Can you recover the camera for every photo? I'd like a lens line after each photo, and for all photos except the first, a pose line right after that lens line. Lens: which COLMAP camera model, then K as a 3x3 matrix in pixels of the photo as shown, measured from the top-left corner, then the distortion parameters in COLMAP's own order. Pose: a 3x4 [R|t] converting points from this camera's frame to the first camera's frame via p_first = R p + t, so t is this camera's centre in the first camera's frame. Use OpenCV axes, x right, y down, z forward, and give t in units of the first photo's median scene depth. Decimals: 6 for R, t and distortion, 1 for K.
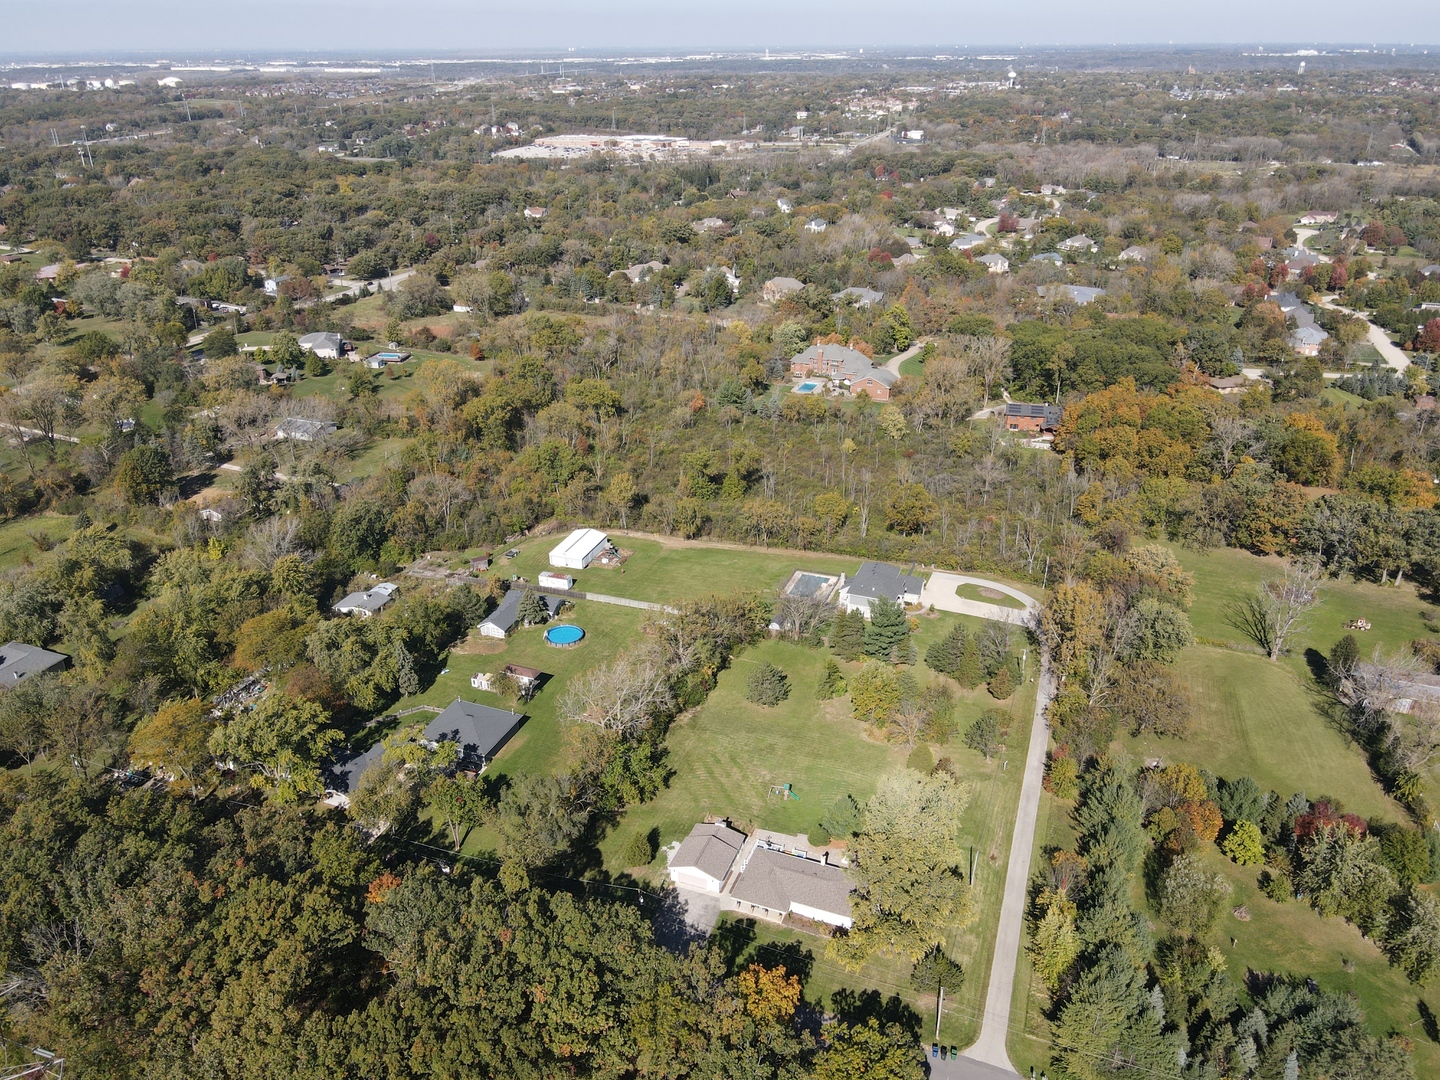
lens RADIAL K [[1074.0, 0, 714.0], [0, 1074.0, 538.9], [0, 0, 1]] dist [-0.007467, 0.032642]
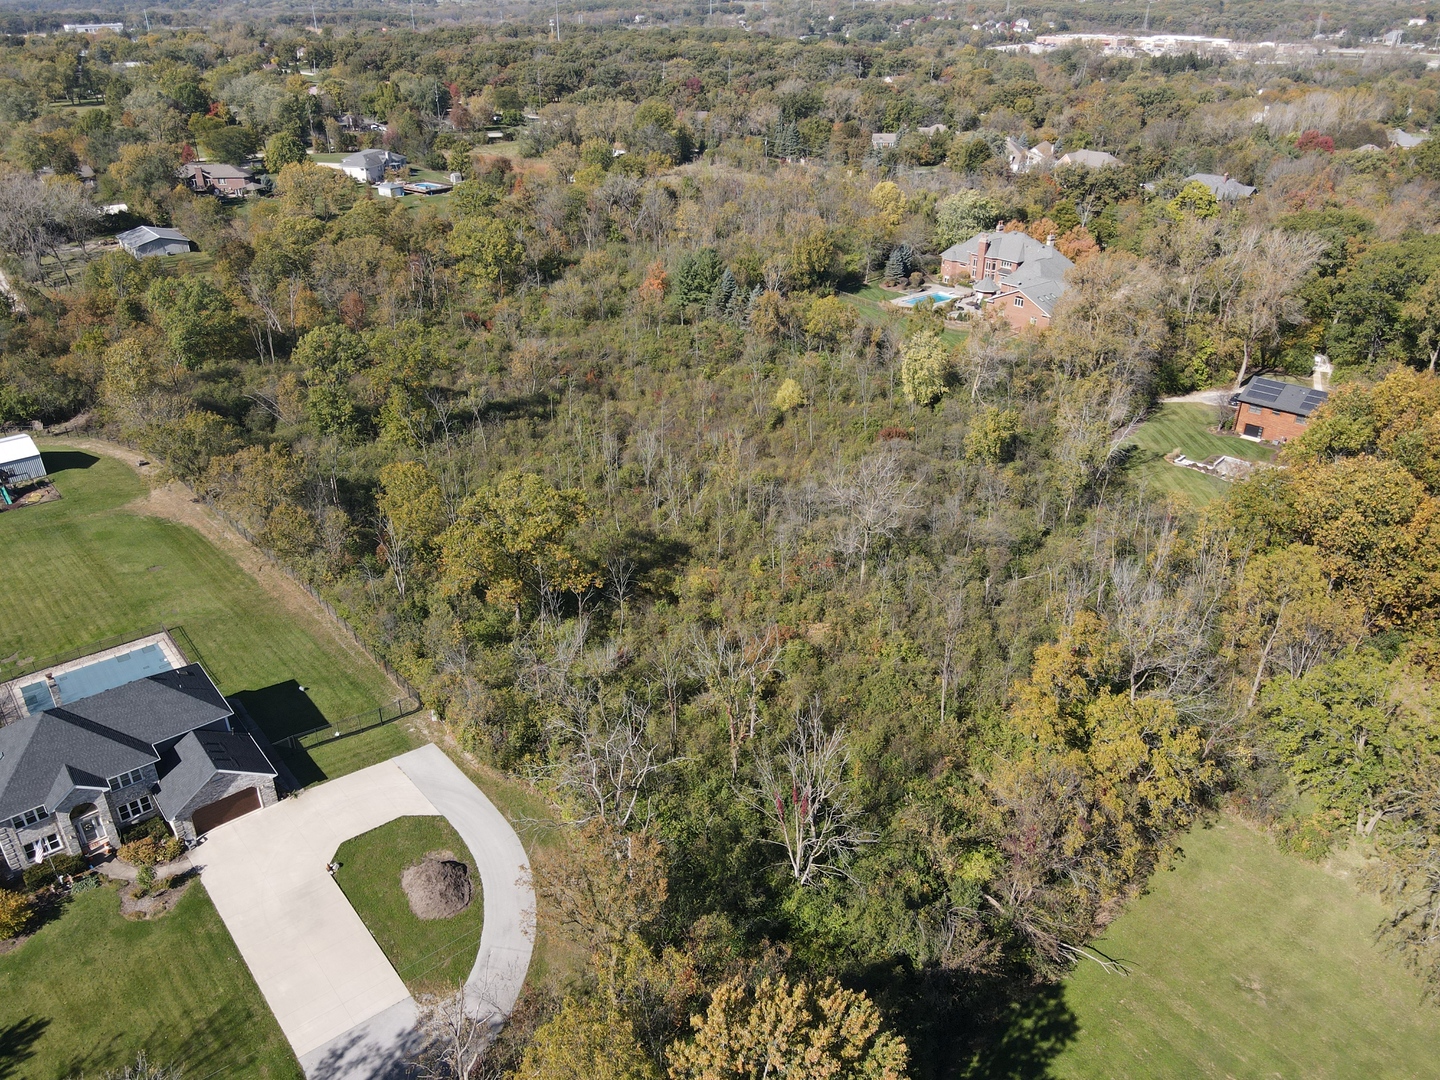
lens RADIAL K [[1074.0, 0, 714.0], [0, 1074.0, 538.9], [0, 0, 1]] dist [-0.007467, 0.032642]
pose [[0.871988, 0.231706, -0.431218, 0.191694], [-0.210159, 0.972771, 0.097725, -0.039111], [0.442120, 0.005409, 0.896940, 0.342166]]
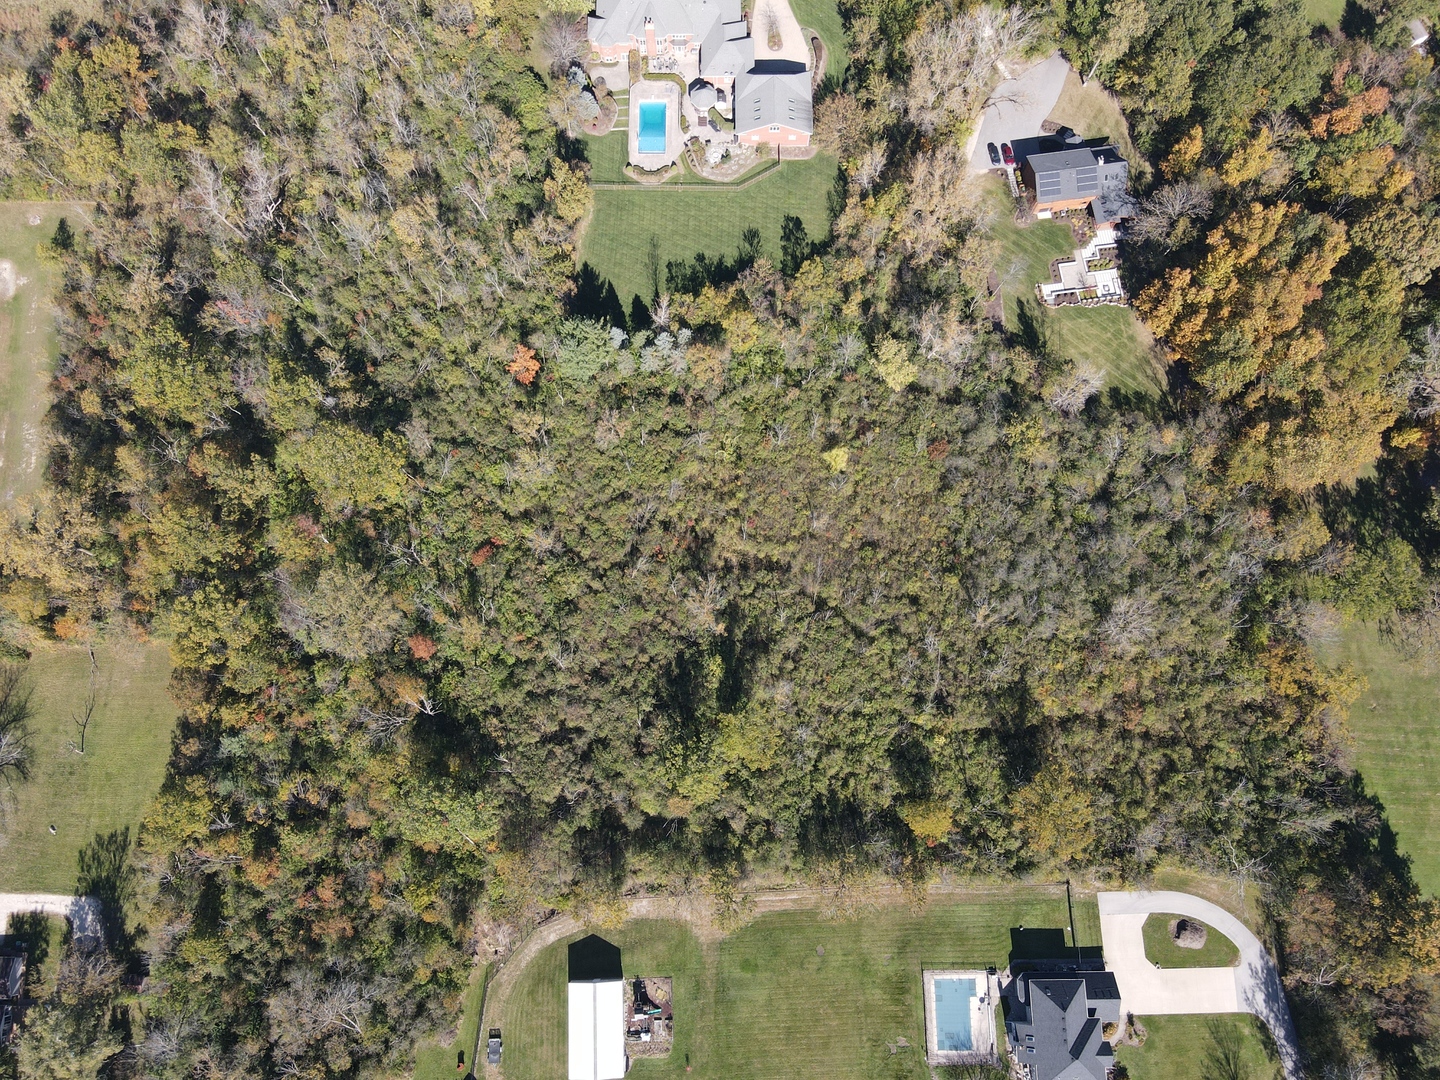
lens RADIAL K [[1074.0, 0, 714.0], [0, 1074.0, 538.9], [0, 0, 1]] dist [-0.007467, 0.032642]
pose [[0.928910, -0.359960, 0.086918, -0.003477], [0.156288, 0.593887, 0.789223, -0.327571], [-0.335708, -0.719533, 0.607925, 0.382519]]
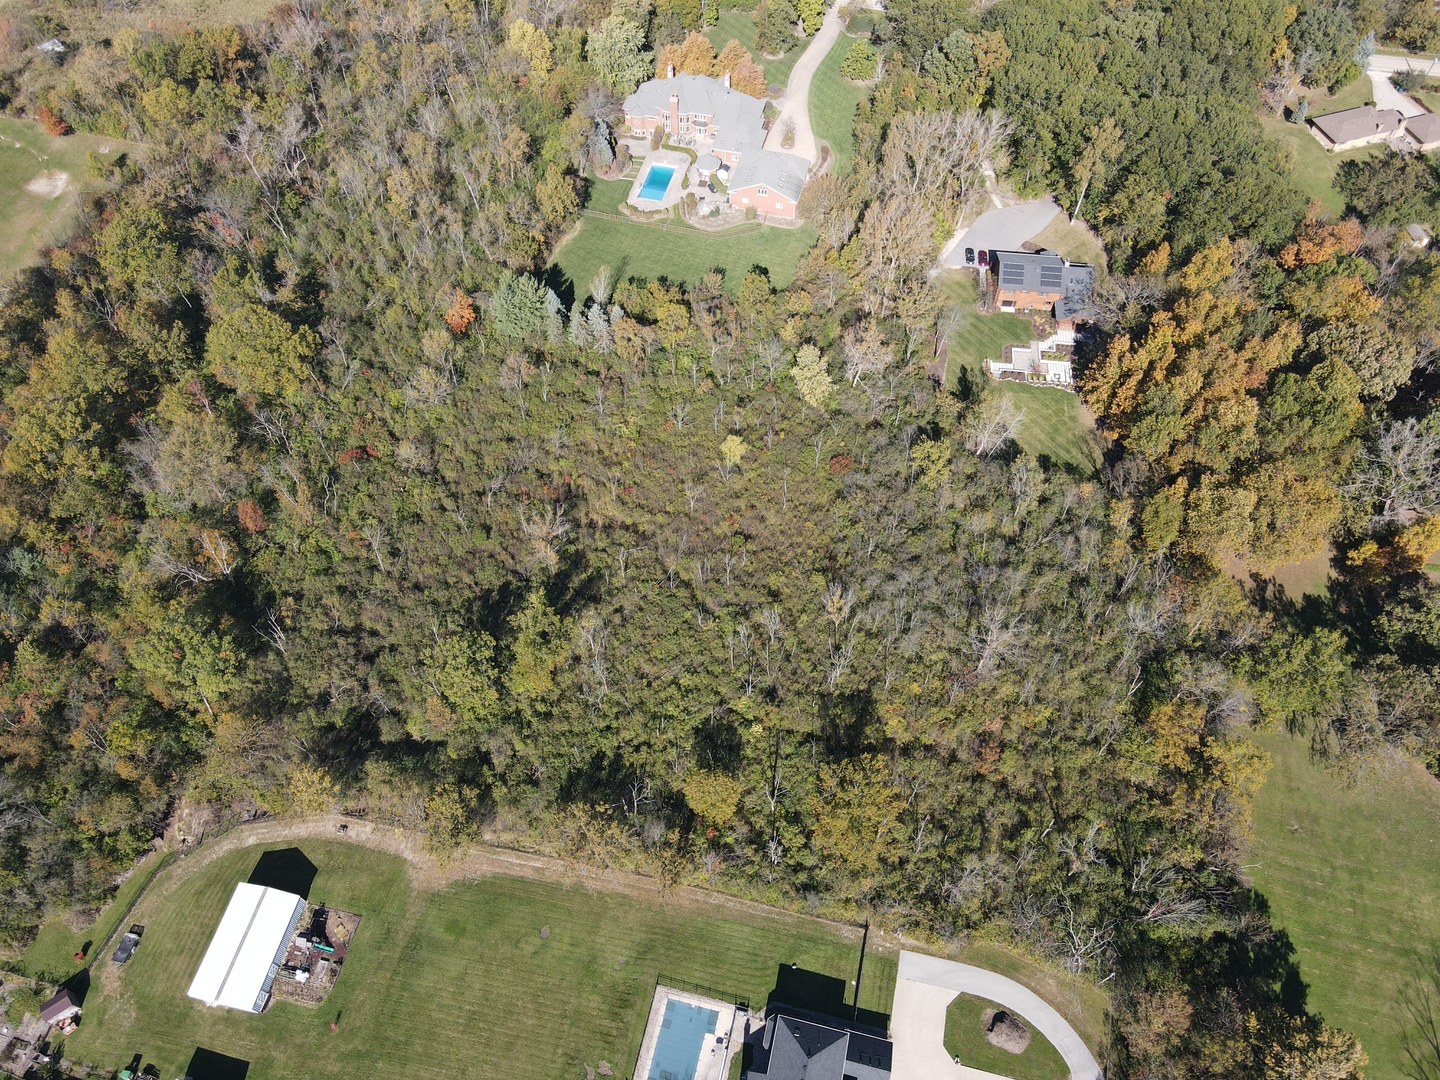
lens RADIAL K [[1074.0, 0, 714.0], [0, 1074.0, 538.9], [0, 0, 1]] dist [-0.007467, 0.032642]
pose [[0.991920, -0.105158, 0.070969, 0.042416], [0.052994, 0.851710, 0.521327, -0.207551], [-0.115267, -0.513353, 0.850401, 0.301016]]
